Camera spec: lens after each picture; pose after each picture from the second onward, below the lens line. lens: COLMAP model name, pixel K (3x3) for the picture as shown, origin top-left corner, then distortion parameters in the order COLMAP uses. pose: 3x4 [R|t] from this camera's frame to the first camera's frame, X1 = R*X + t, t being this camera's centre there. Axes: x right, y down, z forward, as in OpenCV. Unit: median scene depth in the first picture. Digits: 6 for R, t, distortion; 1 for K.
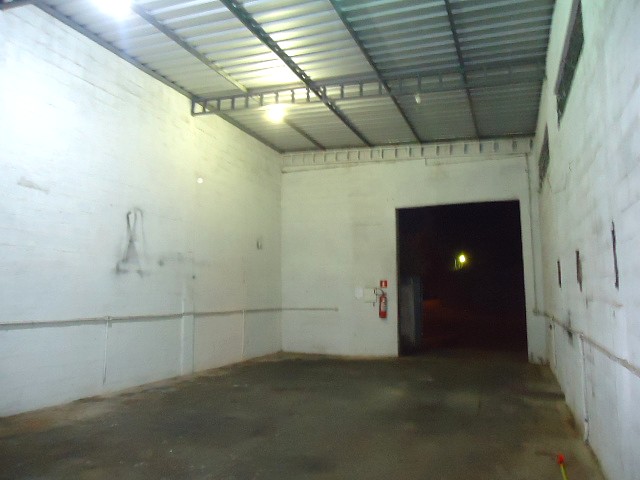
lens RADIAL K [[475.3, 0, 320.0], [0, 475.3, 240.0], [0, 0, 1]] dist [0.007935, 0.002642]
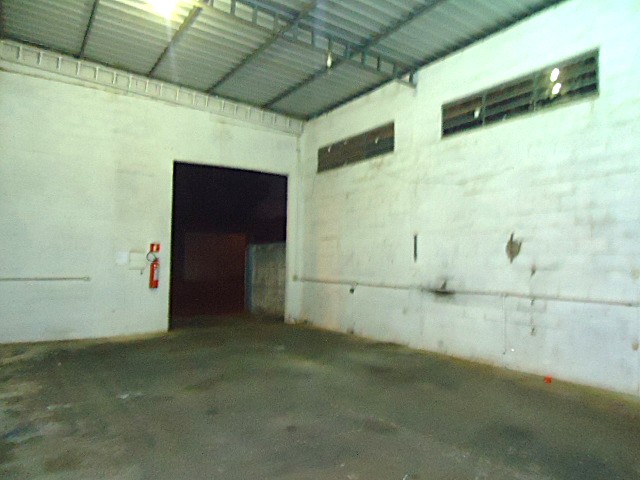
lens RADIAL K [[475.3, 0, 320.0], [0, 475.3, 240.0], [0, 0, 1]] dist [0.007935, 0.002642]
pose [[0.580208, 0.048814, 0.813004, -0.382281], [-0.114257, 0.993210, 0.021906, 0.027352], [-0.806414, -0.105601, 0.581846, 0.280816]]
